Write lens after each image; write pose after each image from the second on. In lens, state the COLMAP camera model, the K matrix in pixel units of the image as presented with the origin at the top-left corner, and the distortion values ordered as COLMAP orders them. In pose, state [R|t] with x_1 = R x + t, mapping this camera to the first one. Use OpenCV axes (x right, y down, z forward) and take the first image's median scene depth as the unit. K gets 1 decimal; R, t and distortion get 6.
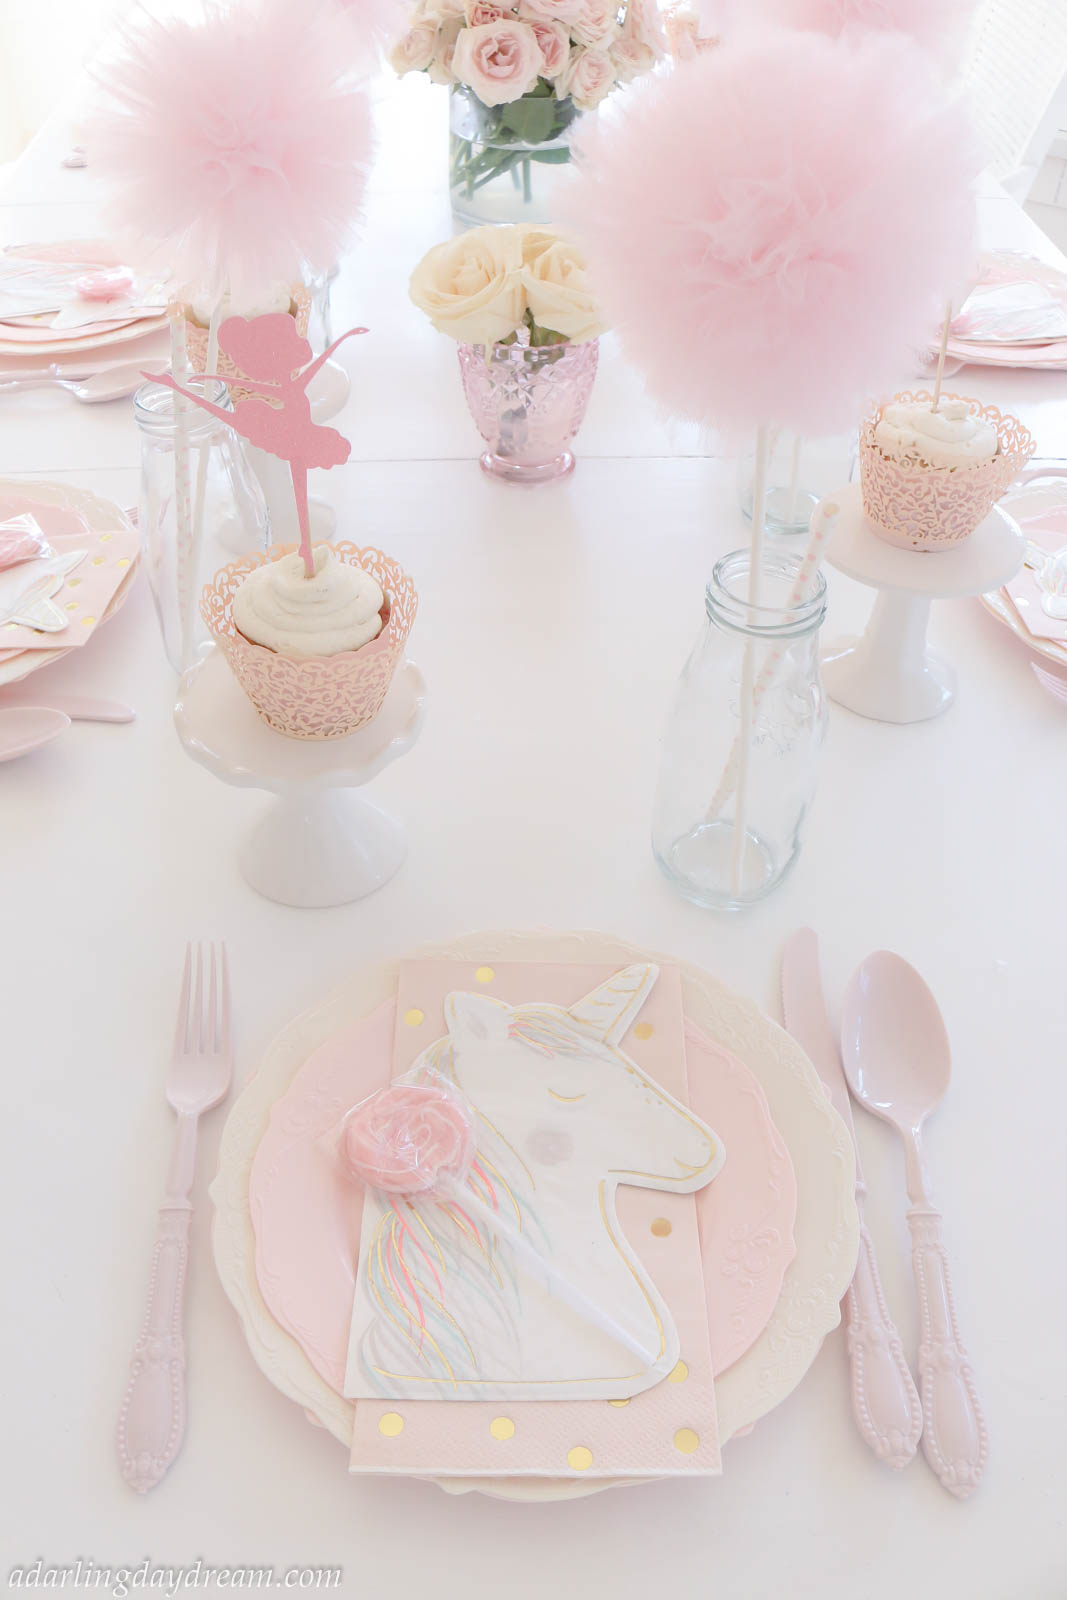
lens RADIAL K [[1300.9, 0, 532.7], [0, 1300.9, 822.4], [0, 0, 1]] dist [-0.151233, 0.096710]
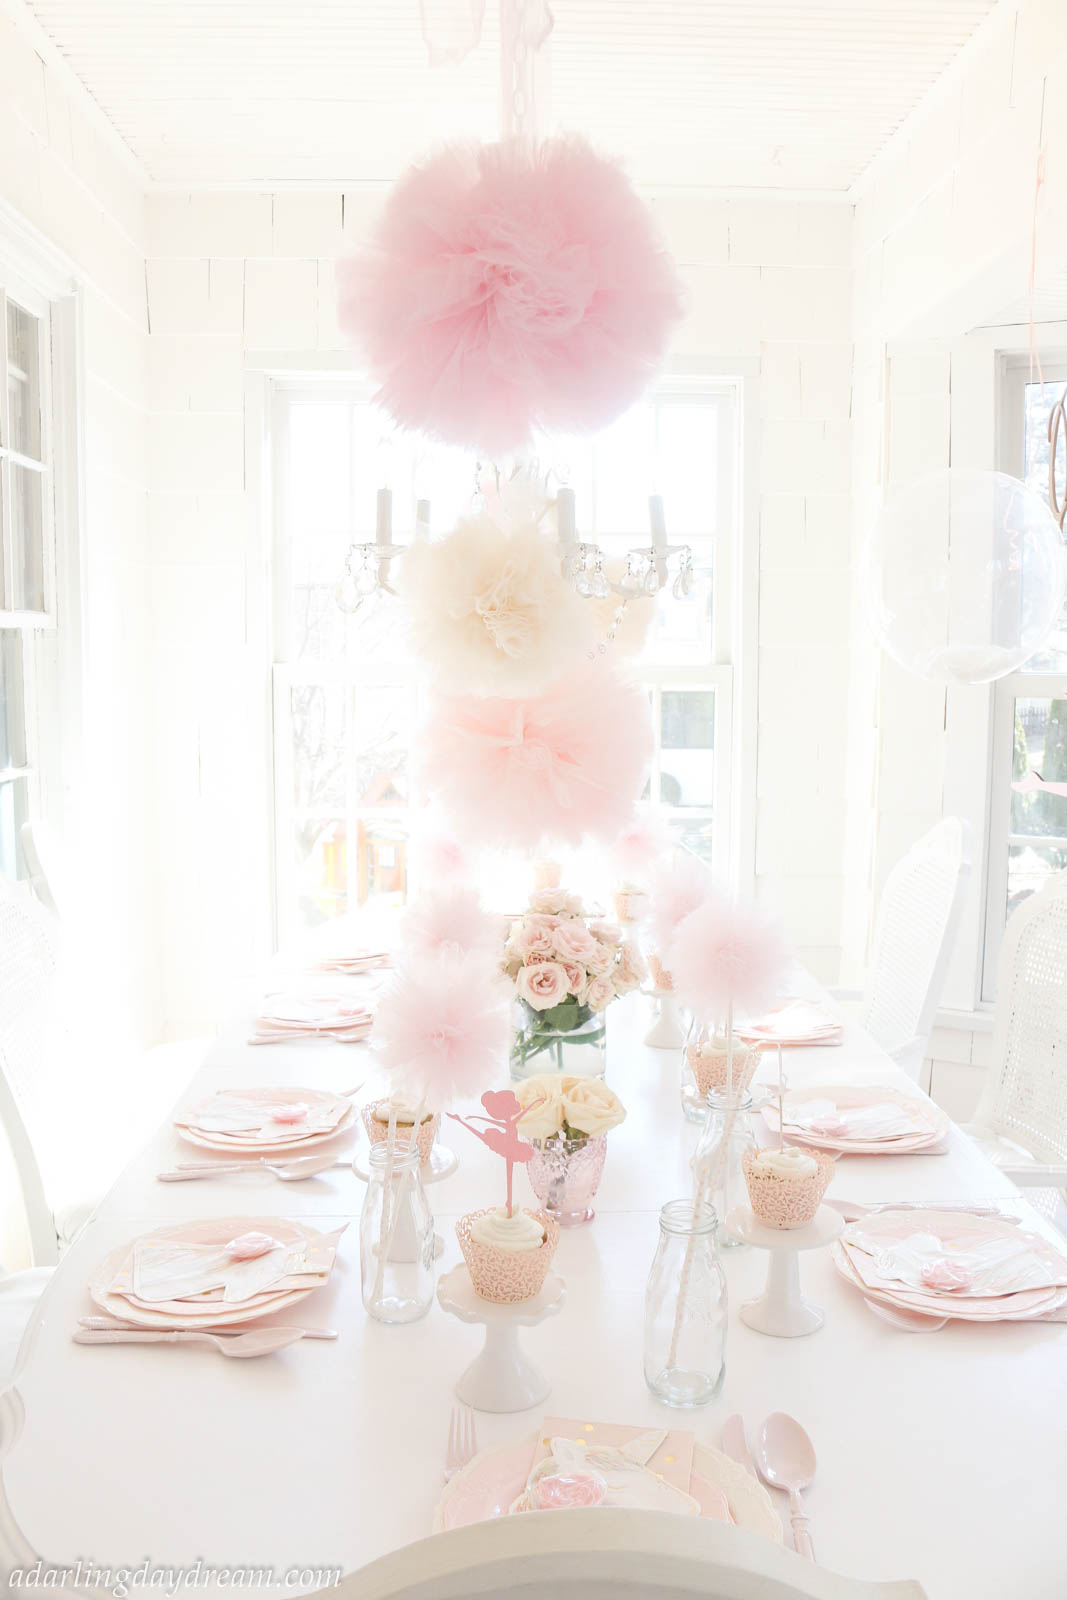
lens RADIAL K [[1312.4, 0, 540.7], [0, 1312.4, 803.4], [0, 0, 1]] dist [-0.153687, 0.121077]
pose [[0.999881, -0.012165, -0.009496, -0.016357], [0.003604, 0.782357, -0.622819, 0.399183], [0.015006, 0.622711, 0.782308, -0.721165]]
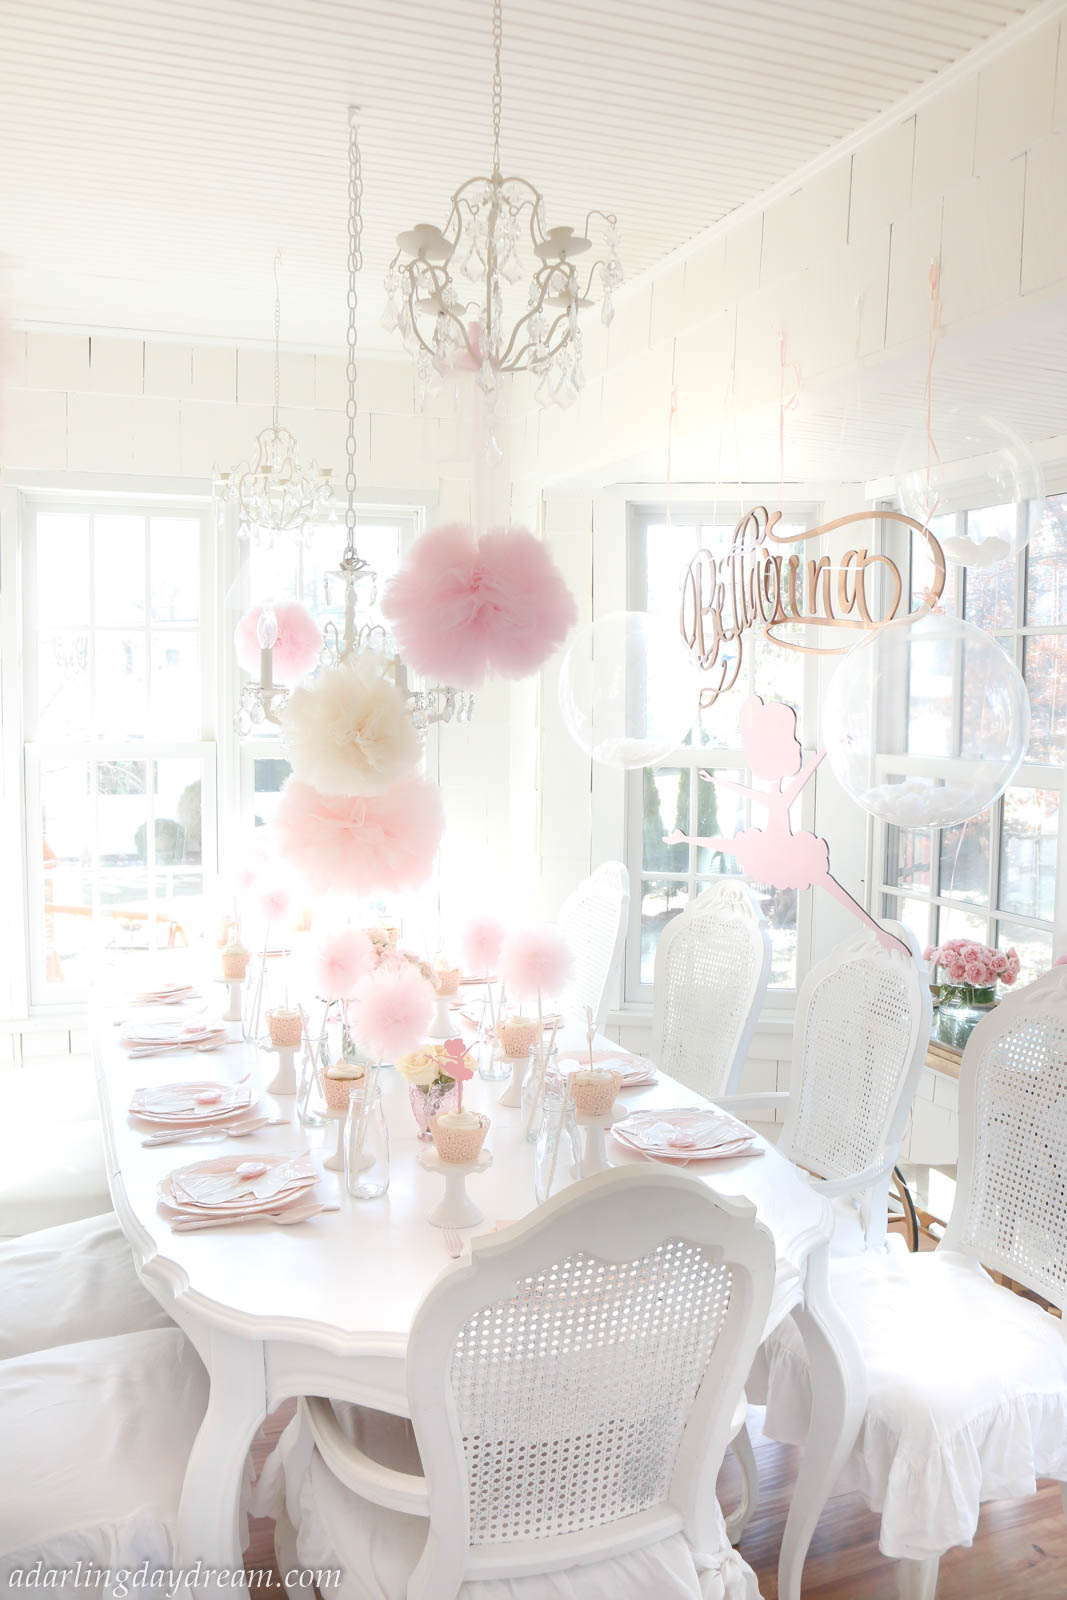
lens RADIAL K [[1312.4, 0, 540.7], [0, 1312.4, 803.4], [0, 0, 1]] dist [-0.153687, 0.121077]
pose [[0.951317, -0.034461, 0.306281, -0.678932], [0.223546, 0.761267, -0.608687, 0.973731], [-0.212185, 0.647522, 0.731910, -1.567846]]
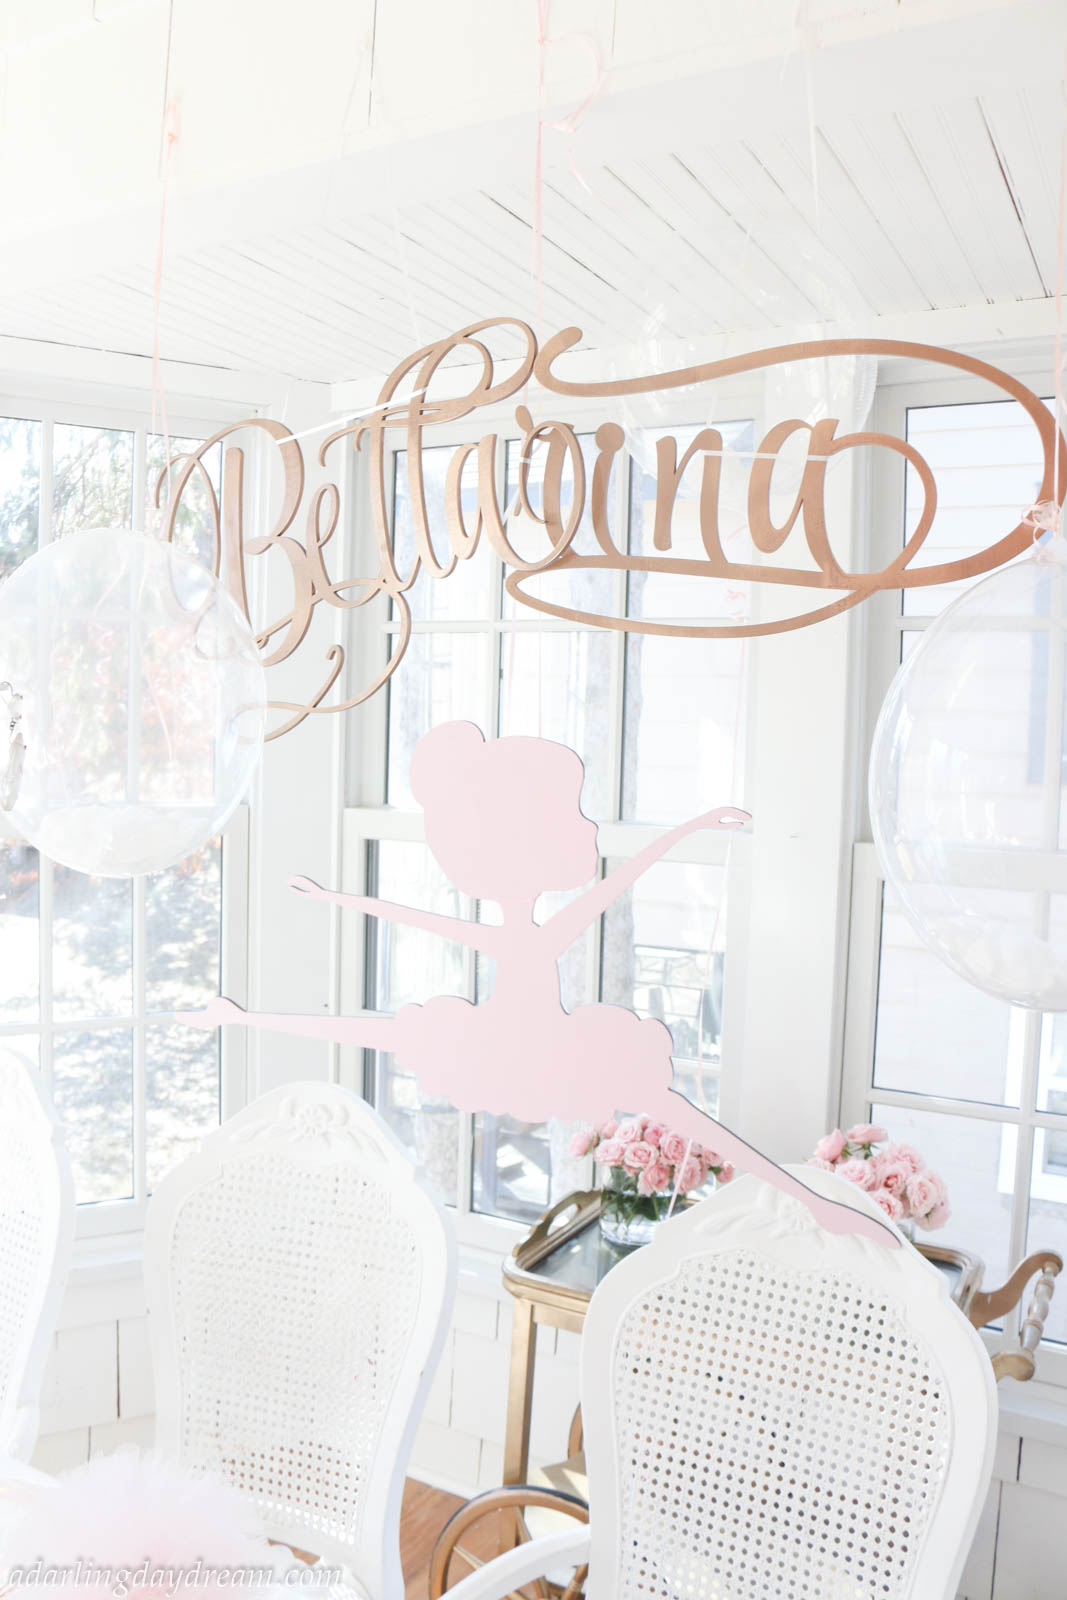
lens RADIAL K [[1312.4, 0, 540.7], [0, 1312.4, 803.4], [0, 0, 1]] dist [-0.153687, 0.121077]
pose [[0.527142, -0.047915, 0.848425, -0.364769], [0.587375, 0.742048, -0.323040, -0.849753], [-0.614094, 0.668632, 0.419309, 0.275839]]
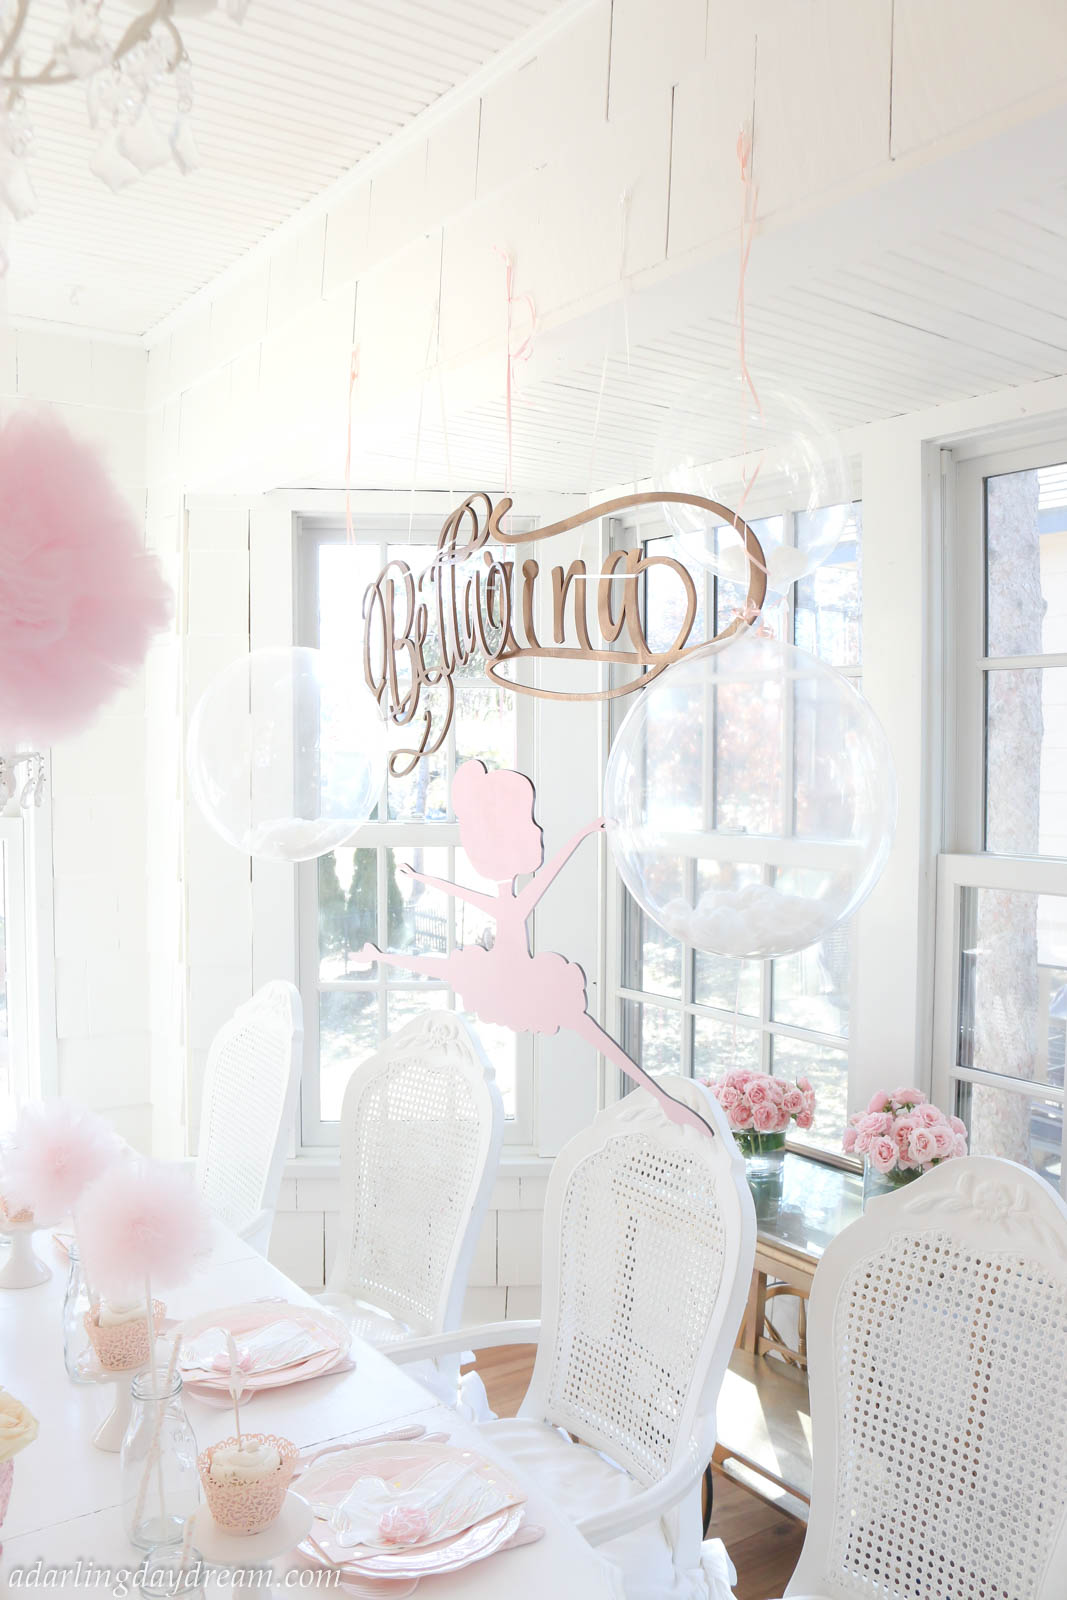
lens RADIAL K [[1318.2, 0, 536.8], [0, 1318.2, 798.4], [0, 0, 1]] dist [-0.145794, 0.116918]
pose [[0.848852, -0.032930, 0.527604, -0.206080], [0.382178, 0.727778, -0.569455, 0.158990], [-0.365227, 0.685022, 0.630361, -0.772522]]
